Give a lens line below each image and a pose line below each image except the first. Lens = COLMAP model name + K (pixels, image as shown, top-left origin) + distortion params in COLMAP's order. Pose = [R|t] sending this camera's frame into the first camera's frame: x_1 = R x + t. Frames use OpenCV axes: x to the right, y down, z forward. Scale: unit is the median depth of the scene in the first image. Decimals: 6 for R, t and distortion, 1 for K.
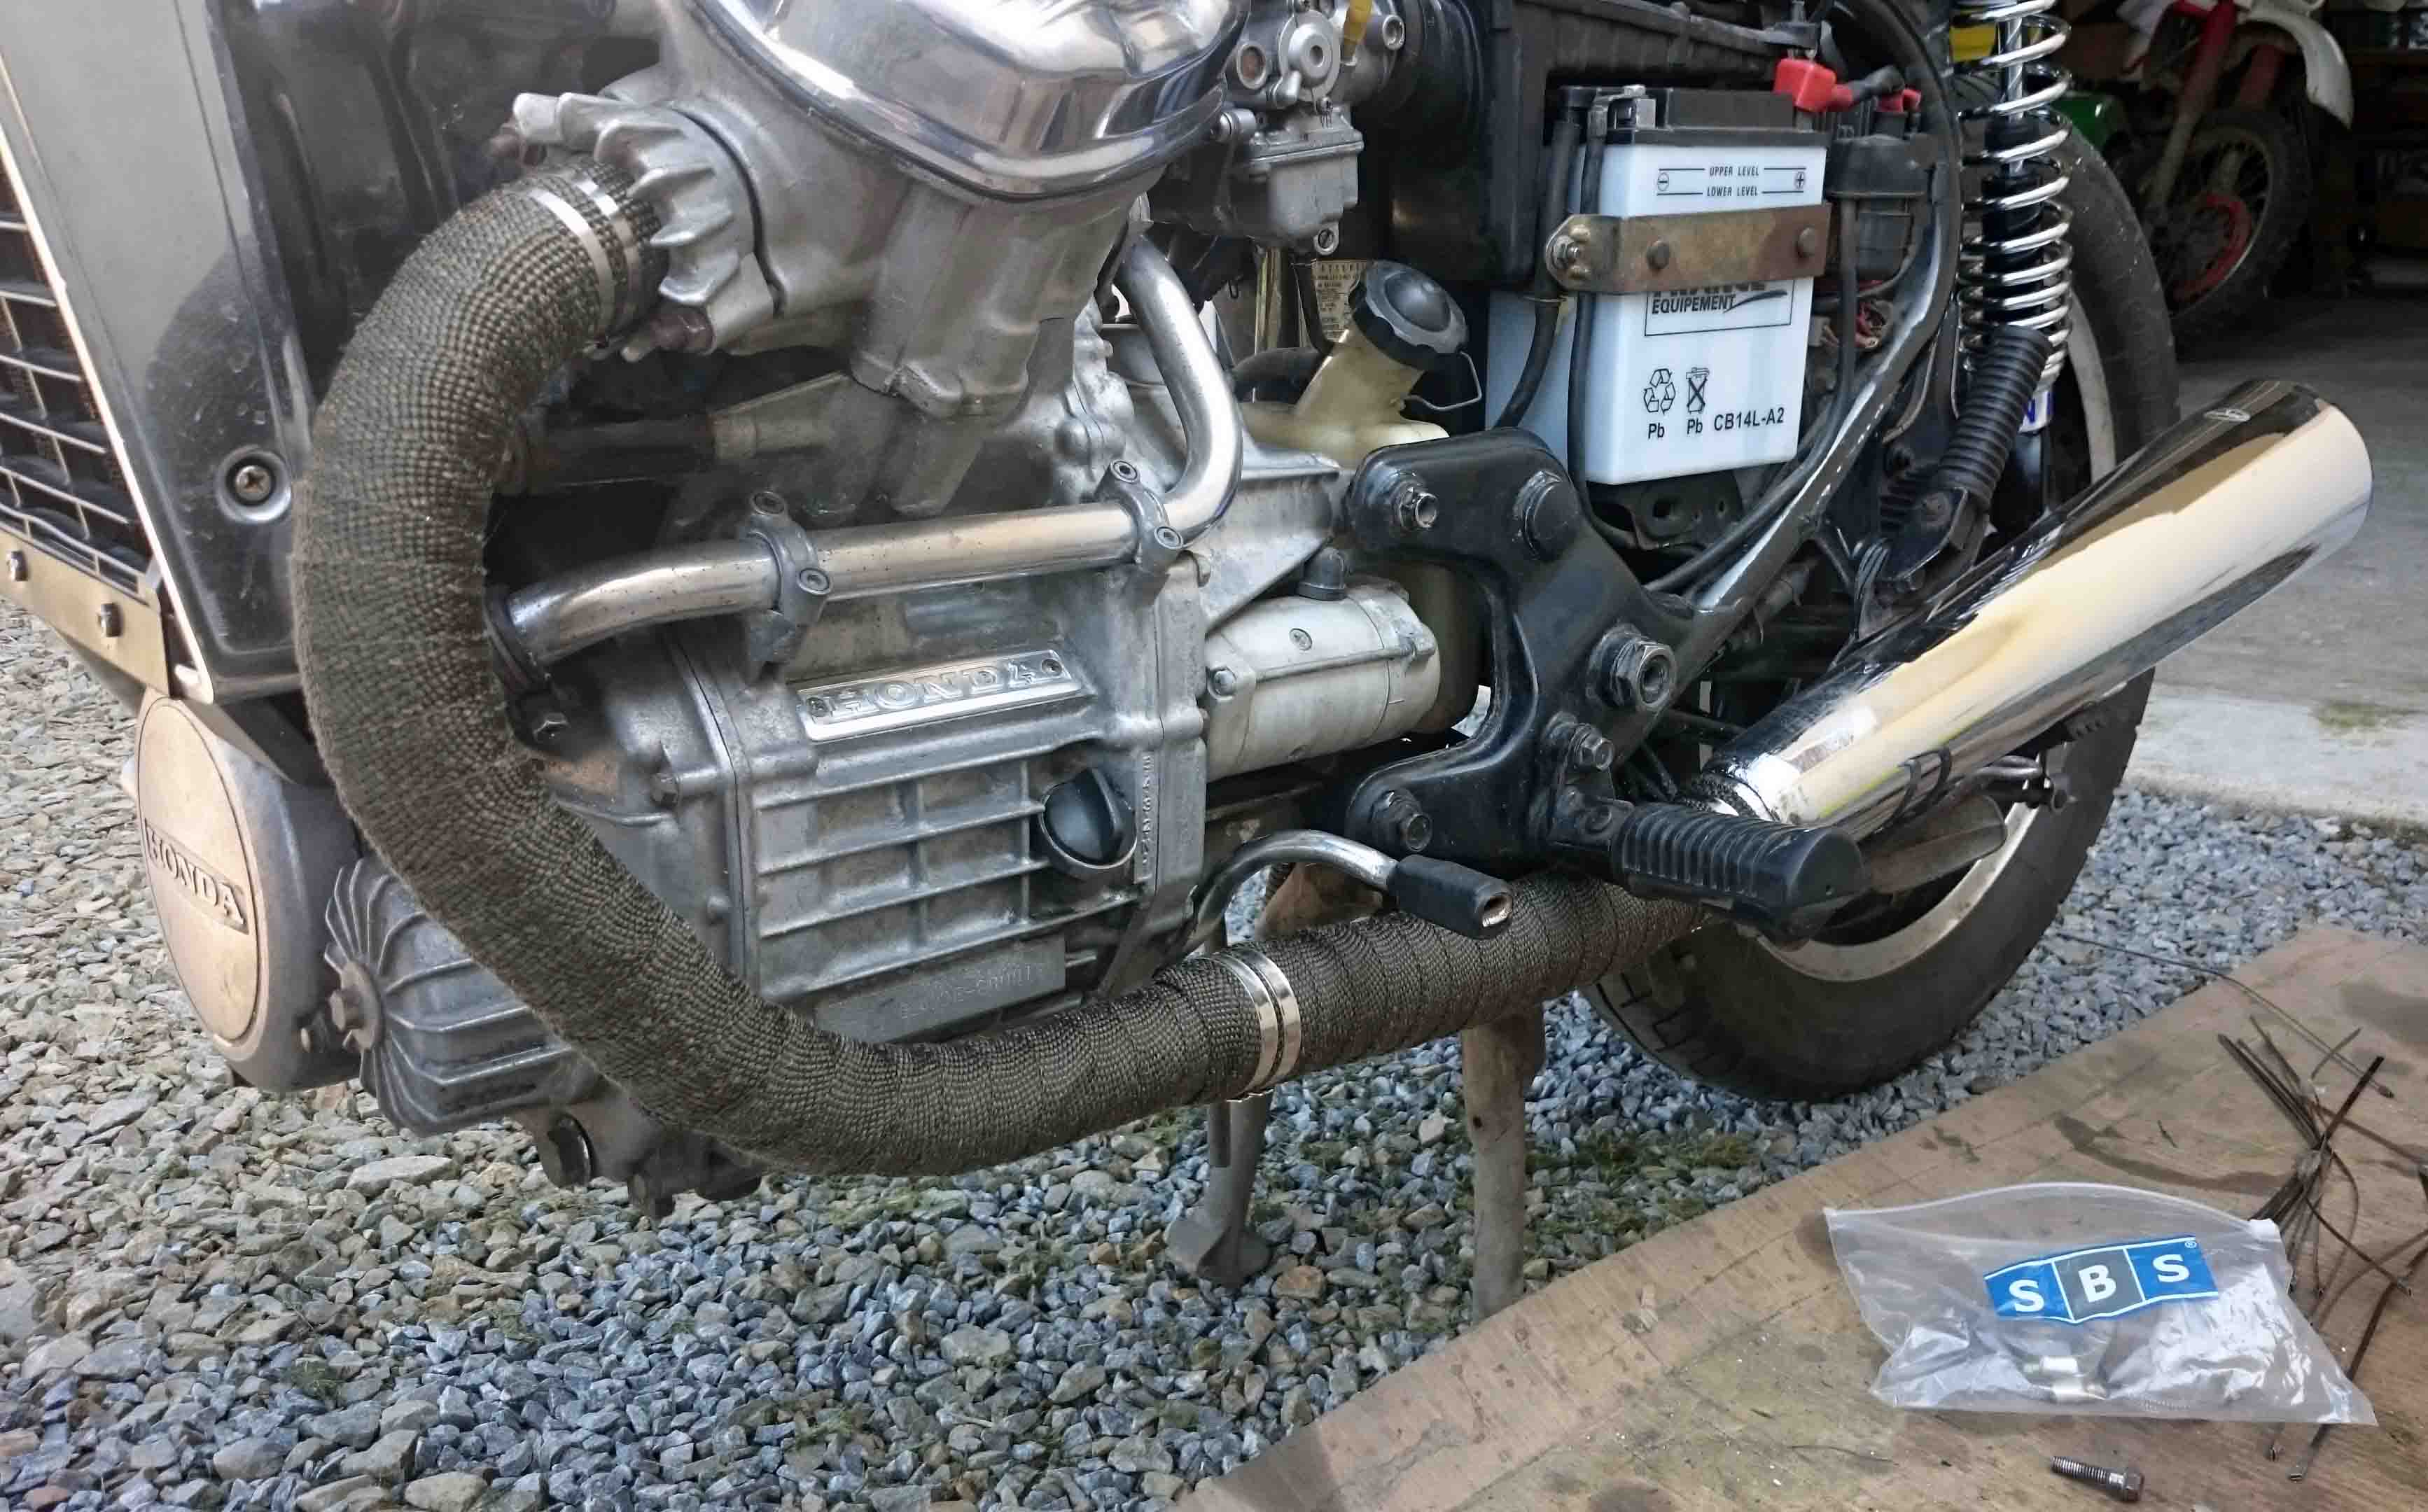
lens RADIAL K [[2151.8, 0, 1339.9], [0, 2151.8, 716.9], [0, 0, 1]] dist [0.269035, -0.818379]
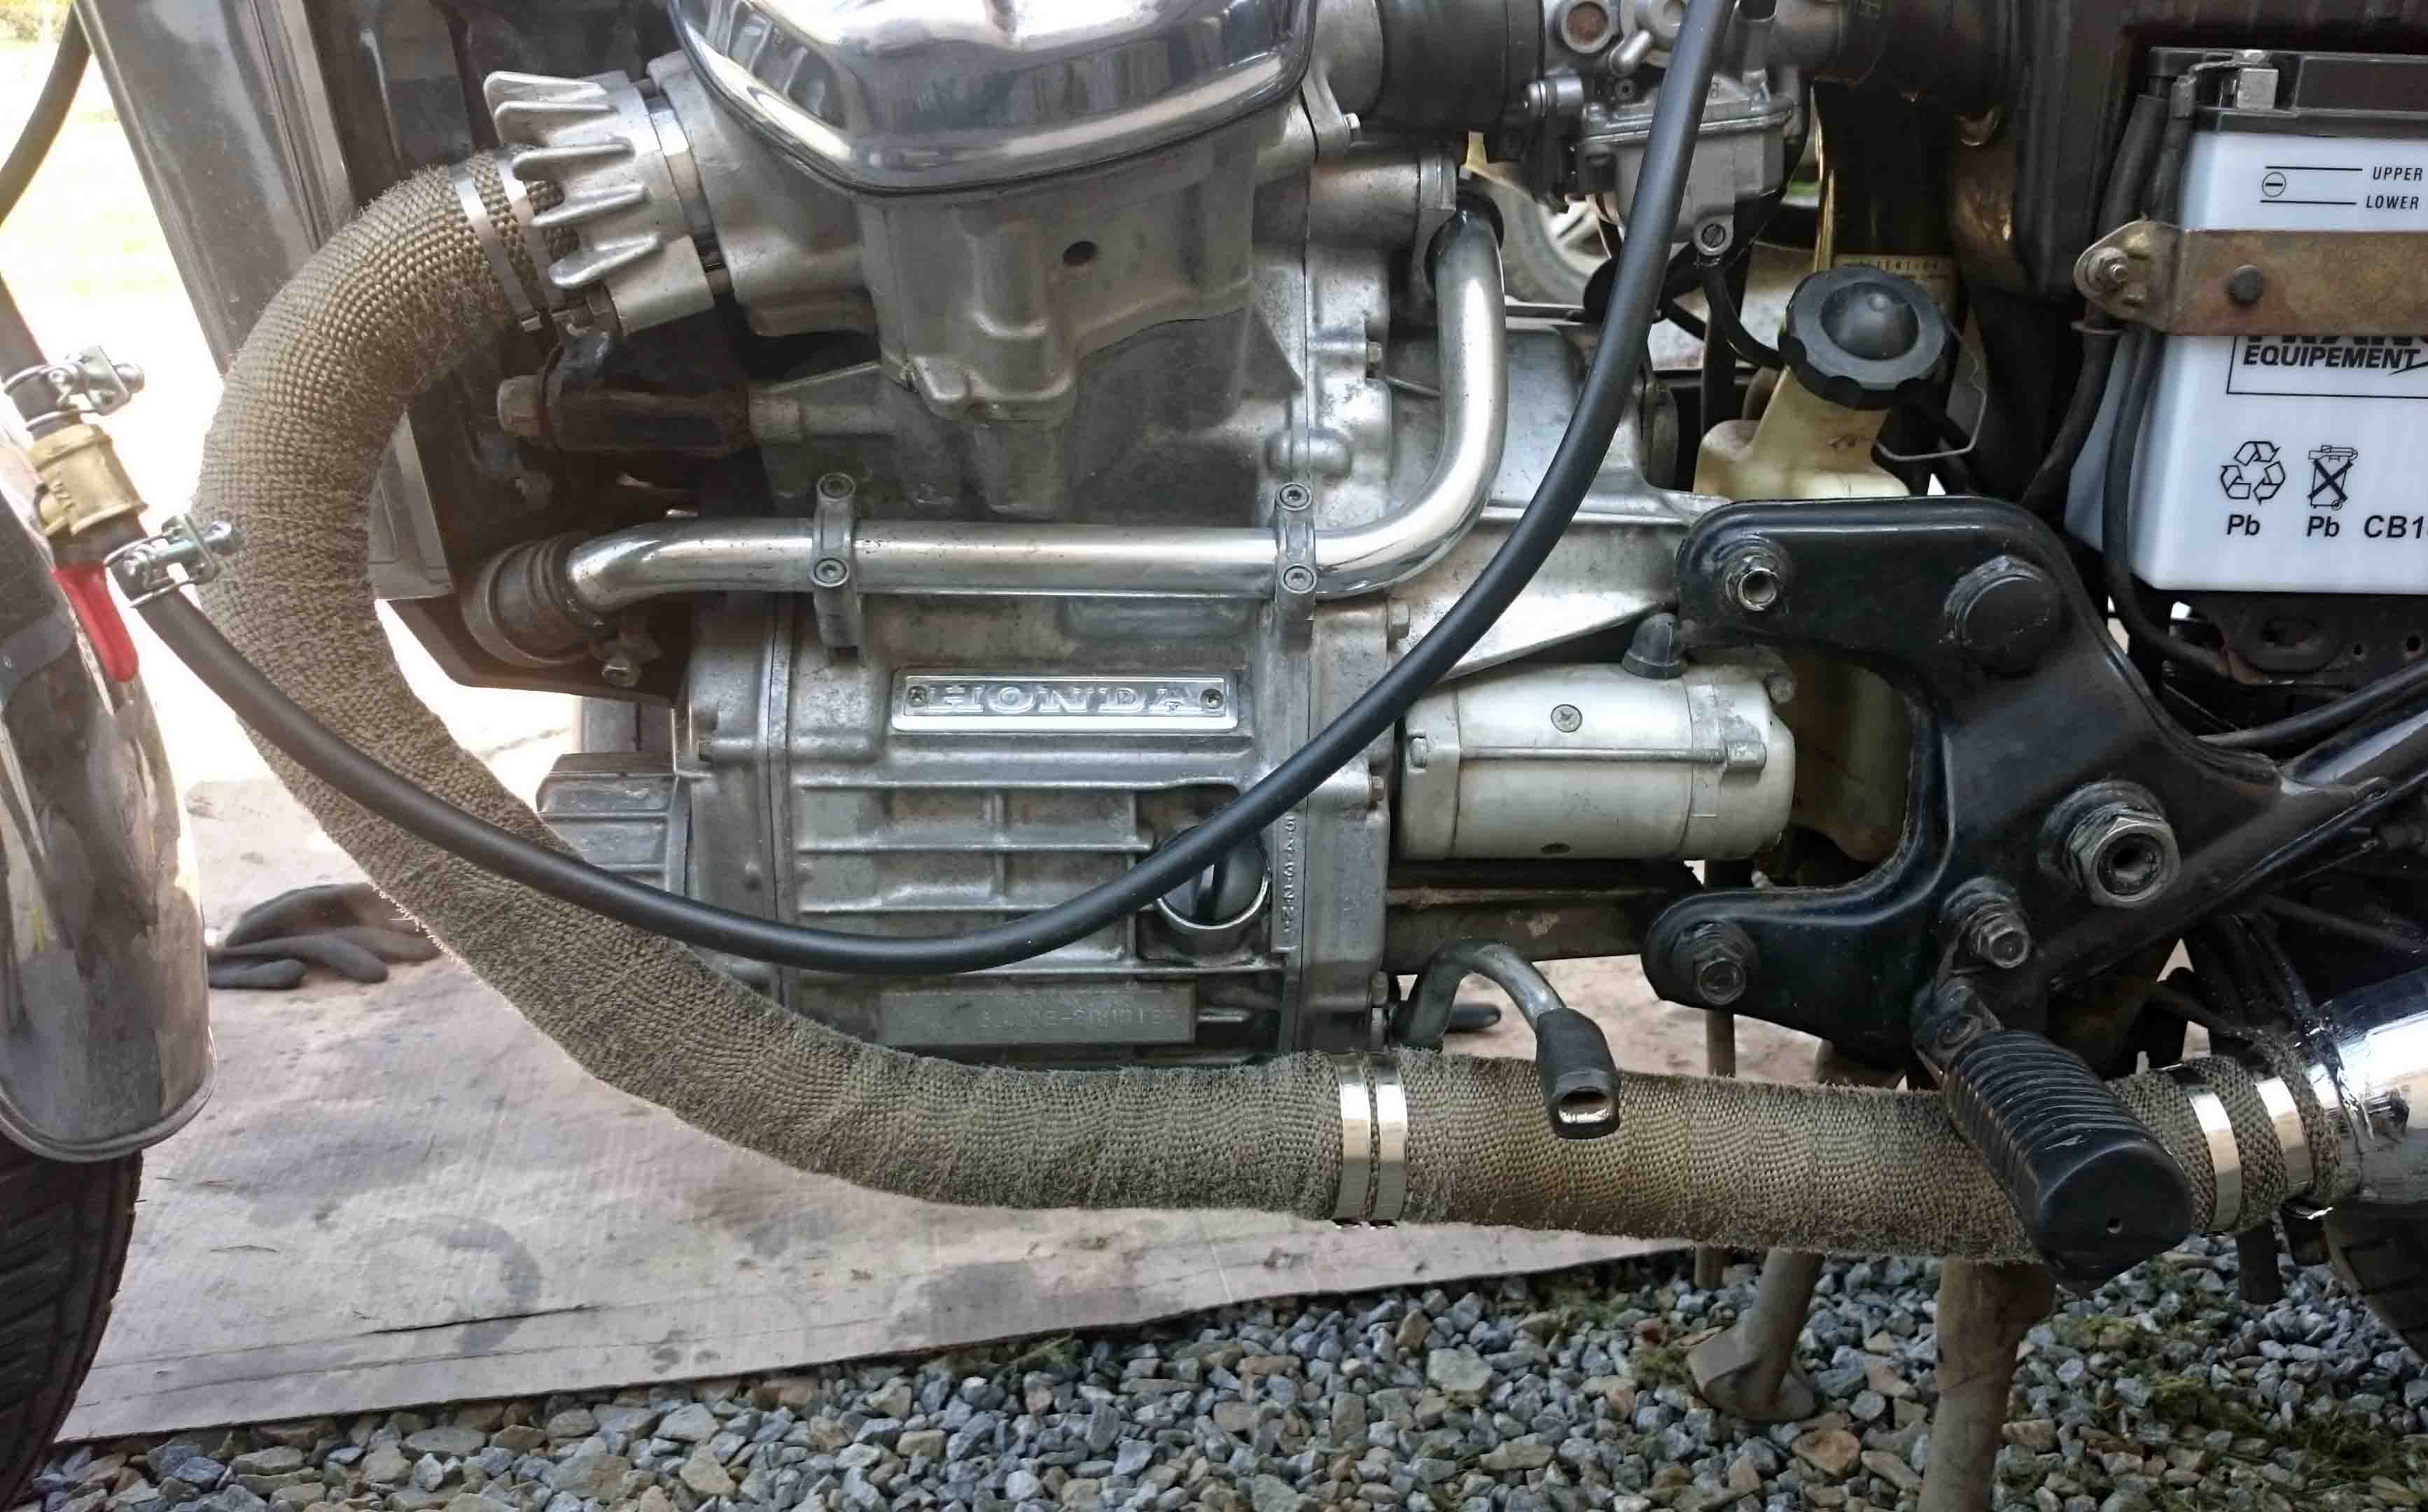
lens RADIAL K [[2151.8, 0, 1339.9], [0, 2151.8, 716.9], [0, 0, 1]] dist [0.269035, -0.818379]
pose [[0.778763, 0.197640, -0.595371, 0.402638], [-0.171455, 0.979996, 0.101052, -0.103810], [0.603433, 0.023384, 0.797071, 0.277215]]
